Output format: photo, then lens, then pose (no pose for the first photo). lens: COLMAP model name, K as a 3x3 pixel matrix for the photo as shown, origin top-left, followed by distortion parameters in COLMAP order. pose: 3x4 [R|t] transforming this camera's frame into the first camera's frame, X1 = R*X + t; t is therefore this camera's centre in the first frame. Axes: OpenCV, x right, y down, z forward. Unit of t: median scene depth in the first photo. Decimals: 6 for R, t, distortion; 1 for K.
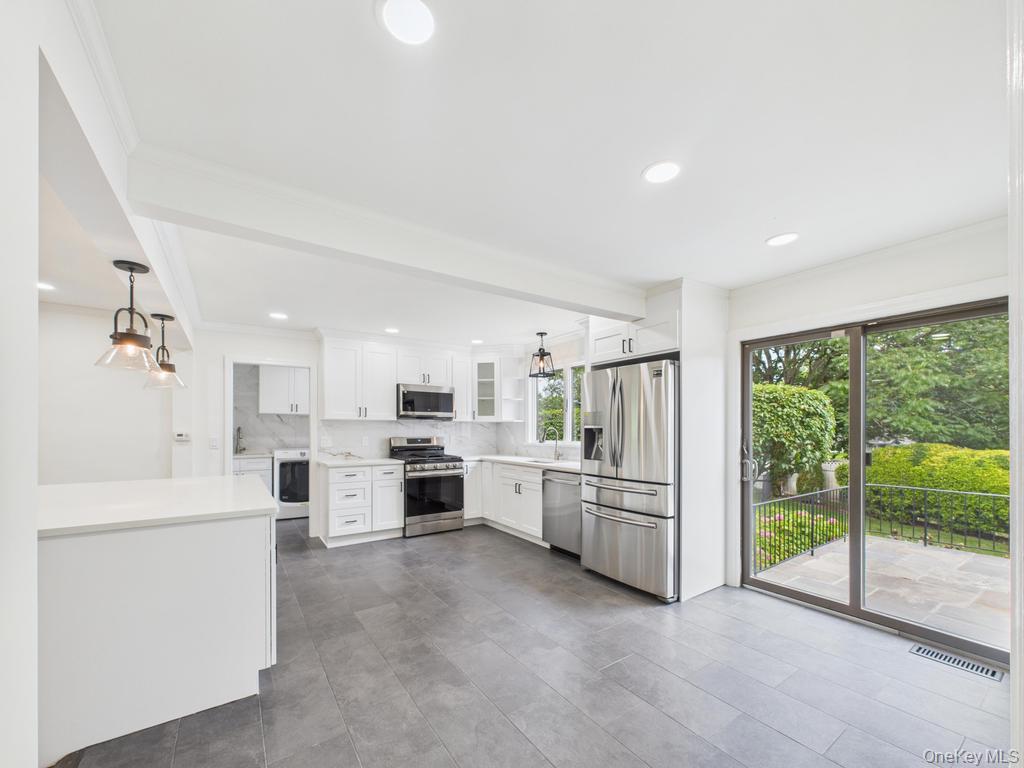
lens RADIAL K [[408.6, 0, 515.3], [0, 408.6, 427.7], [0, 0, 1]] dist [-0.002182, 0.000123]
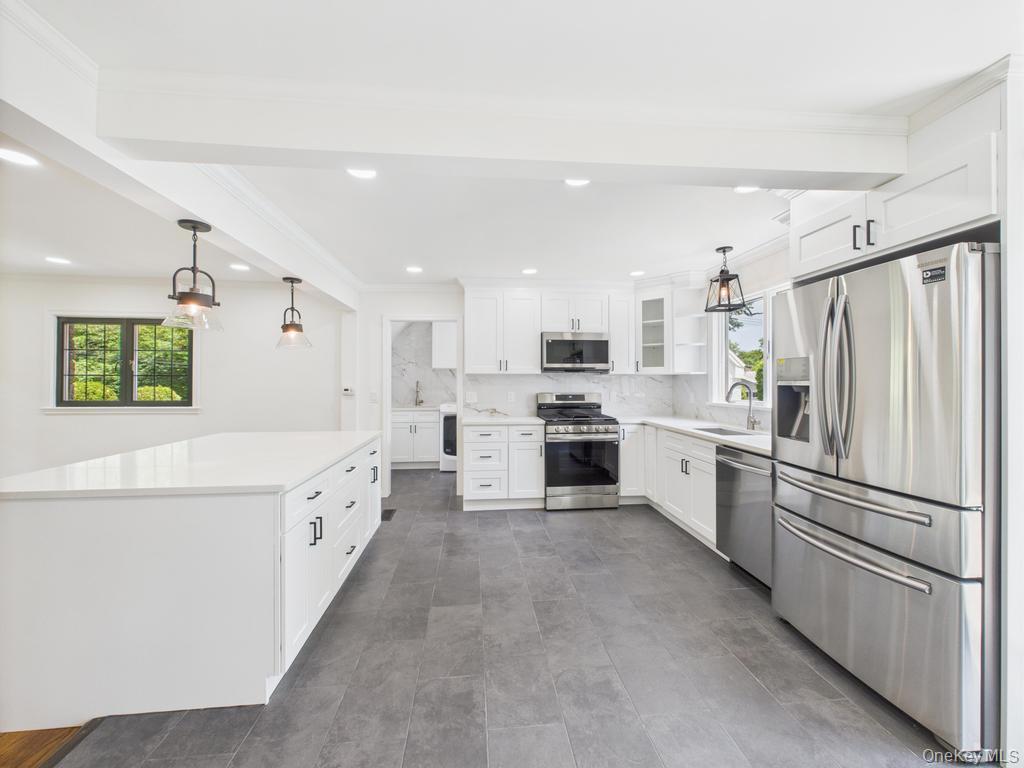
lens RADIAL K [[408.6, 0, 517.6], [0, 408.6, 380.0], [0, 0, 1]] dist [-0.002182, 0.000123]
pose [[0.872844, -0.001778, -0.487996, 0.125956], [0.003105, 0.999993, 0.001910, -0.009107], [0.487989, -0.003182, 0.872844, 0.277287]]
